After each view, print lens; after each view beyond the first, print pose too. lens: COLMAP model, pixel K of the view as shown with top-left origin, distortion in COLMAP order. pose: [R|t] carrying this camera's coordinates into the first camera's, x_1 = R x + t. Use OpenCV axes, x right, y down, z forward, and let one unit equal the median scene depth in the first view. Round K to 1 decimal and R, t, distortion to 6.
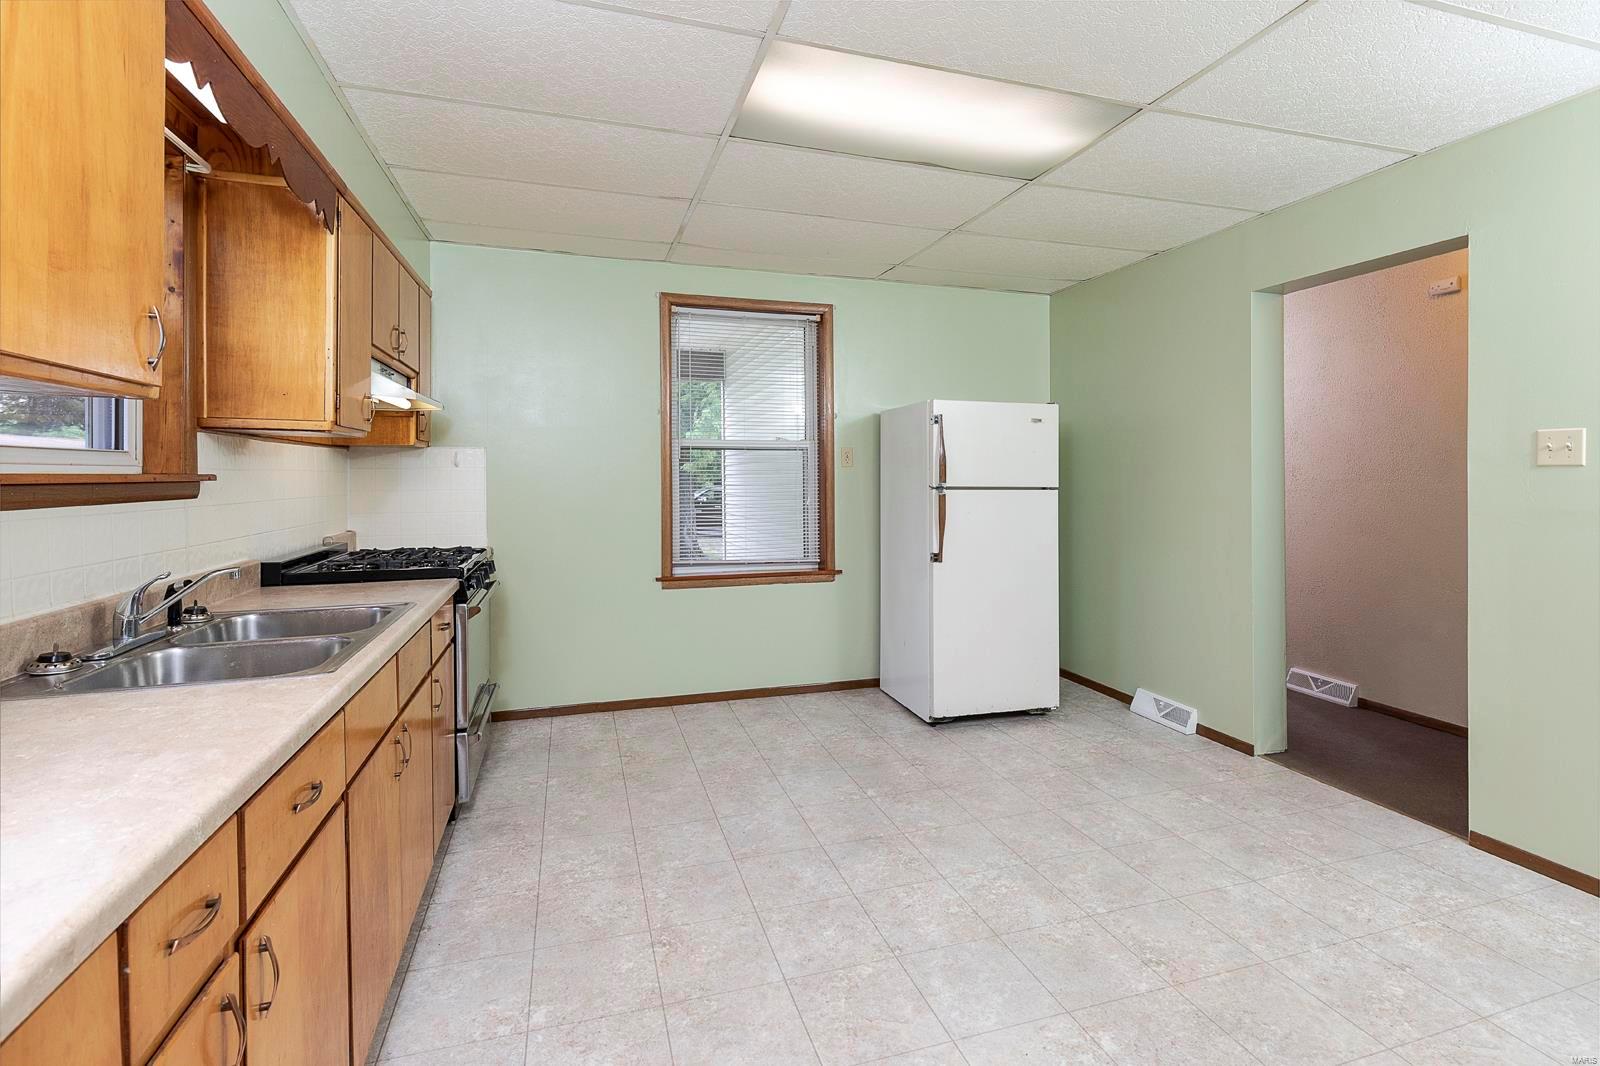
lens RADIAL K [[741.5, 0, 802.5], [0, 741.5, 480.6], [0, 0, 1]] dist [0.002534, -0.001596]
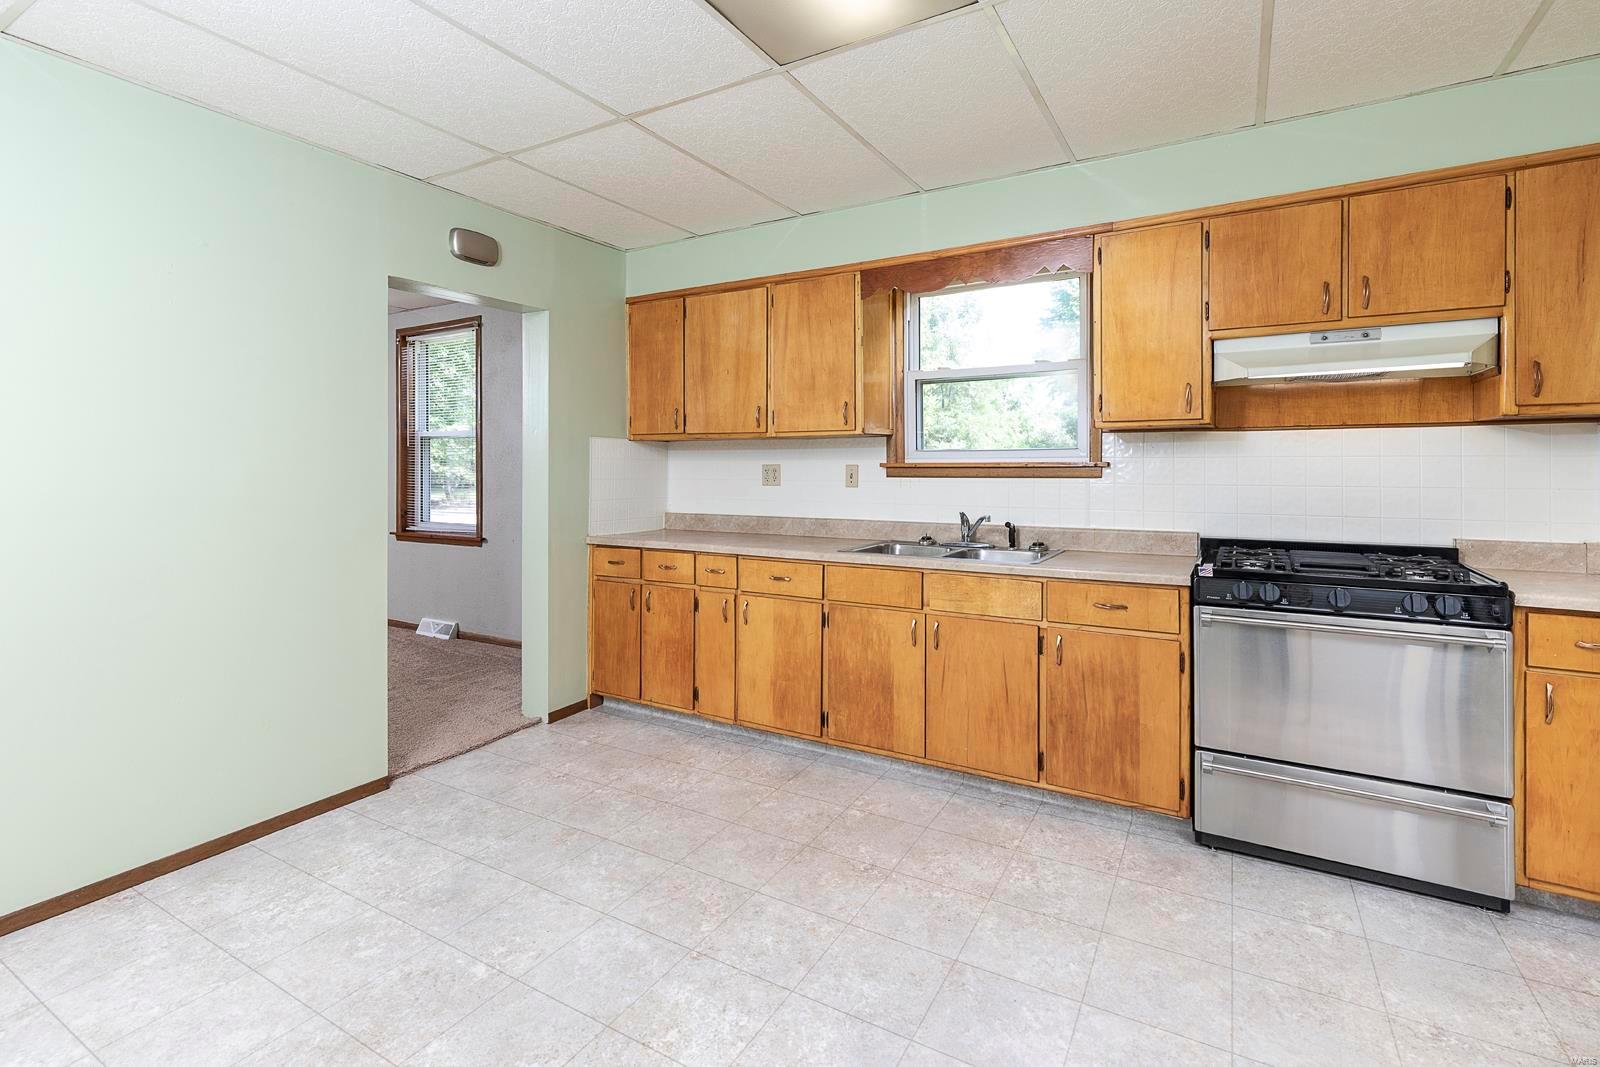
lens RADIAL K [[741.5, 0, 791.1], [0, 741.5, 469.7], [0, 0, 1]] dist [0.002534, -0.001596]
pose [[-0.744764, 0.005511, -0.667305, 0.404237], [-0.003255, 0.999924, 0.011890, -0.005422], [0.667320, 0.011027, -0.744690, 1.074679]]
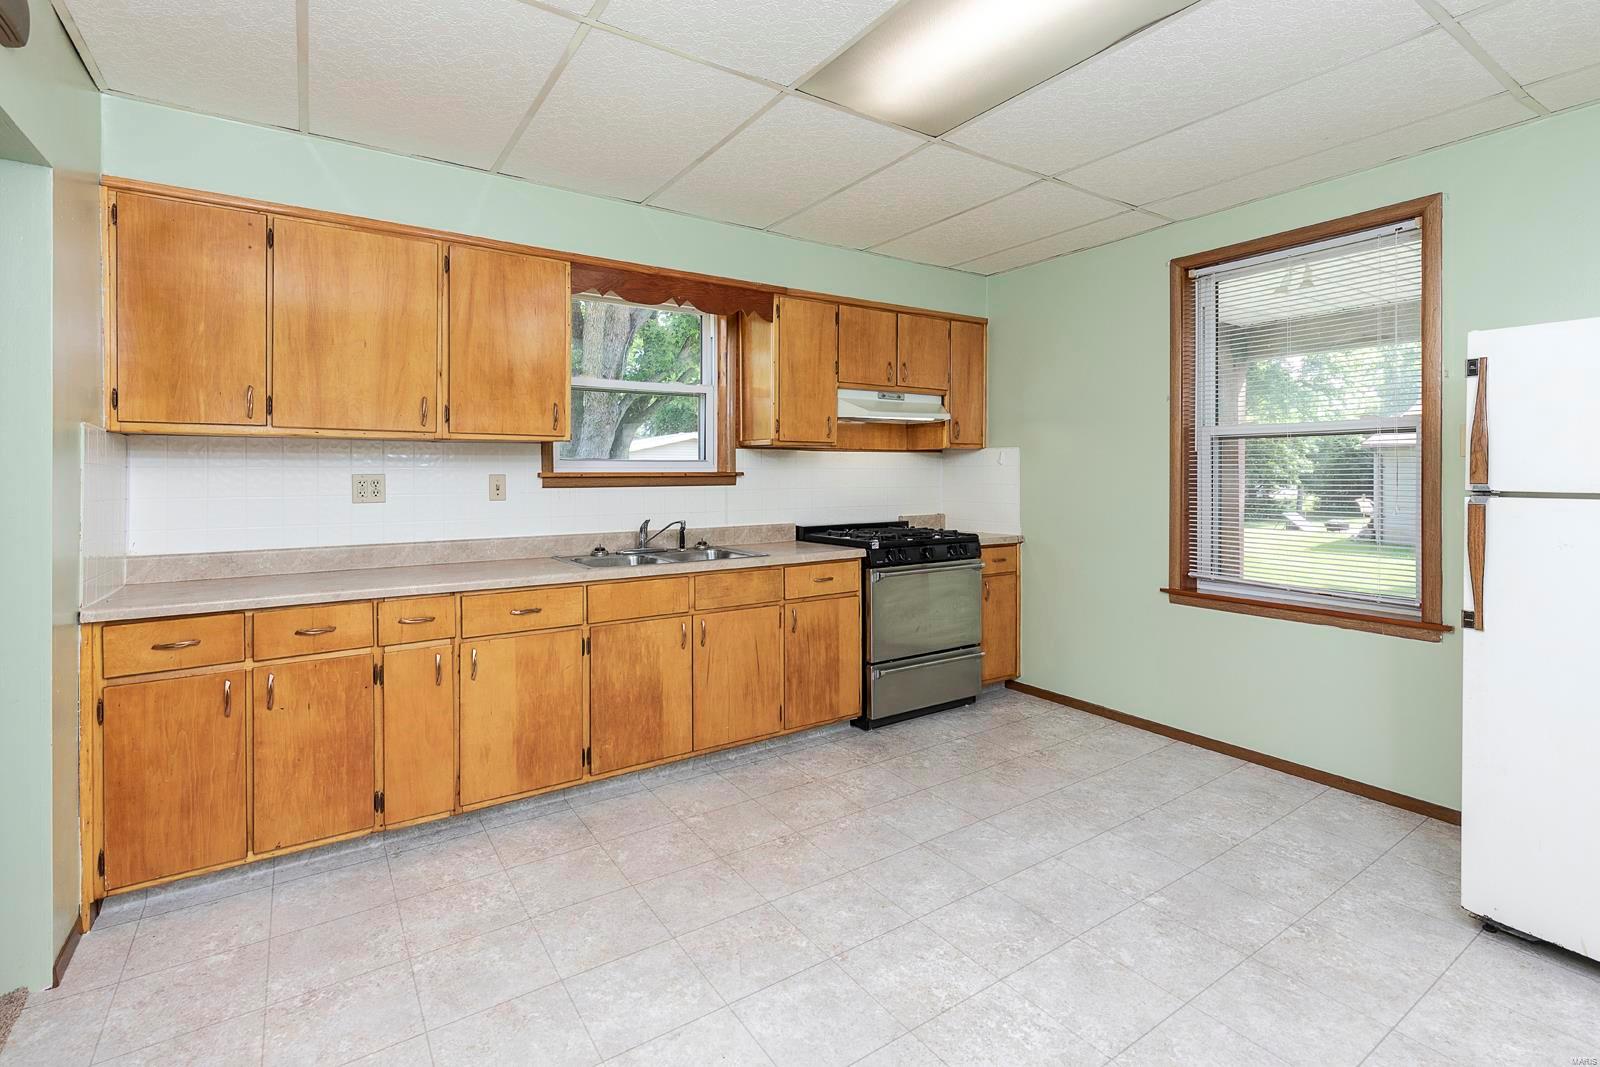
lens RADIAL K [[741.5, 0, 794.4], [0, 741.5, 485.8], [0, 0, 1]] dist [0.002534, -0.001596]
pose [[0.278864, 0.015446, -0.960206, 0.623205], [-0.004869, 0.999881, 0.014671, -0.001464], [0.960318, 0.000584, 0.278906, 0.401143]]
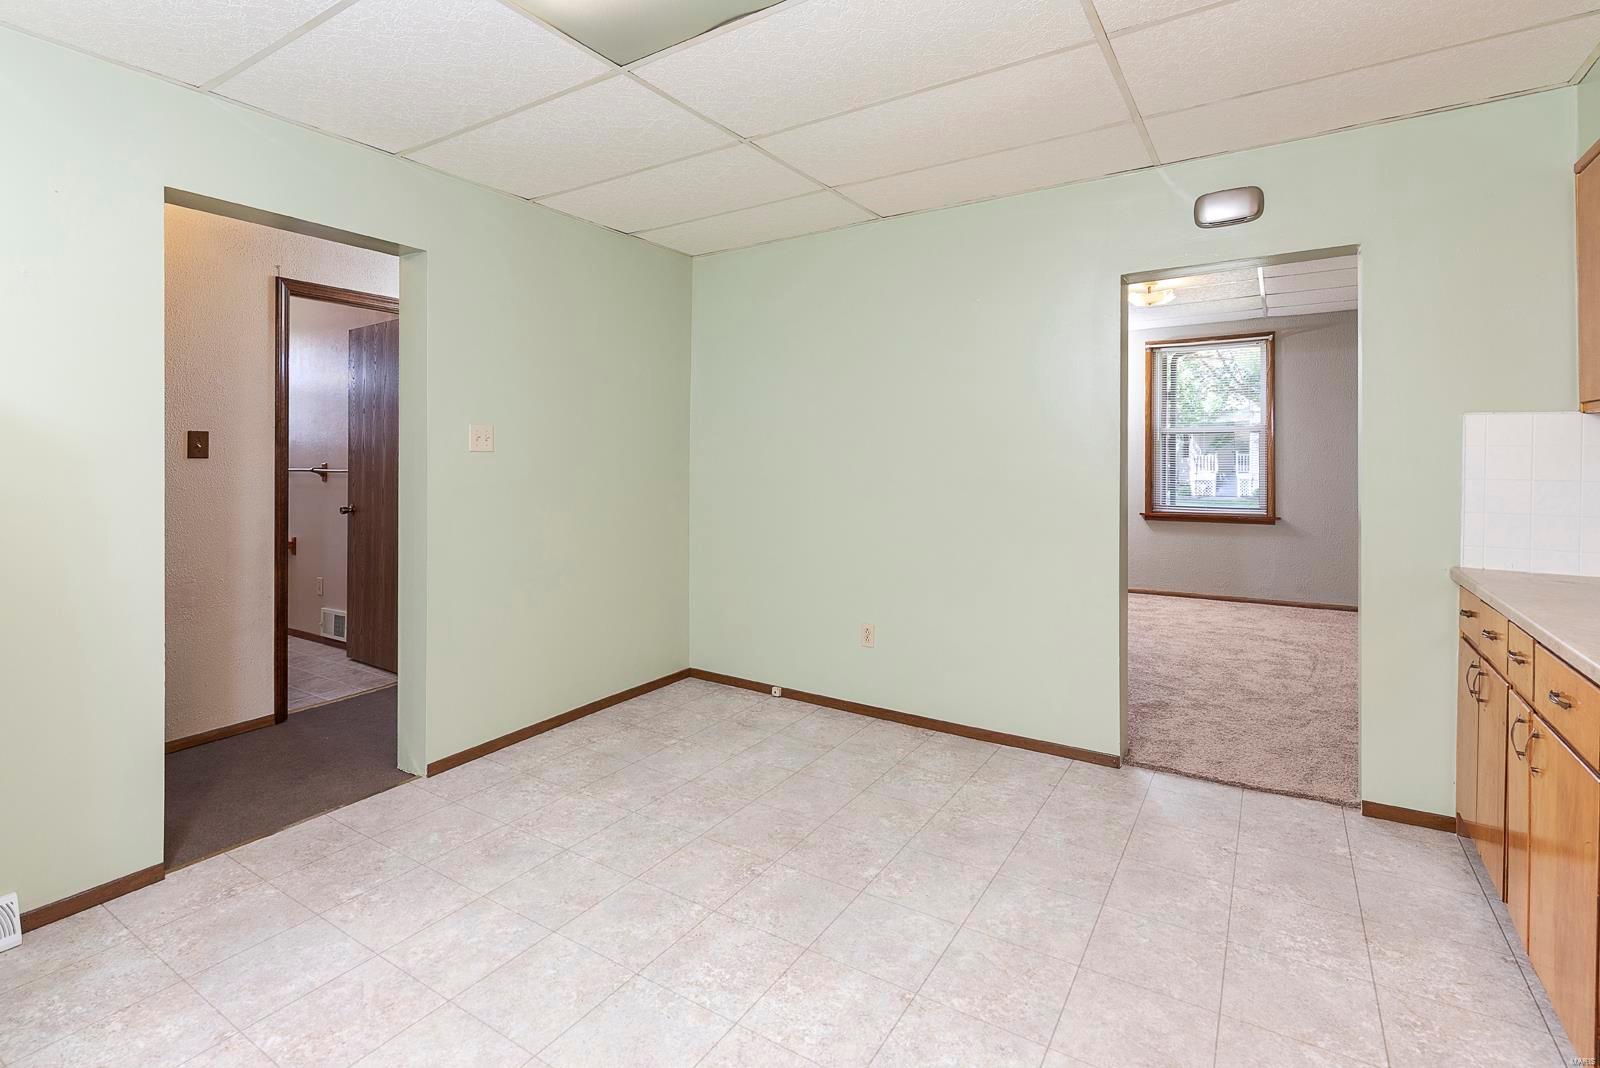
lens RADIAL K [[741.5, 0, 796.8], [0, 741.5, 463.4], [0, 0, 1]] dist [0.002534, -0.001596]
pose [[-0.641731, -0.000861, 0.766930, -0.277330], [0.010094, 0.999903, 0.009569, -0.005434], [-0.766864, 0.013881, -0.641660, 0.992655]]
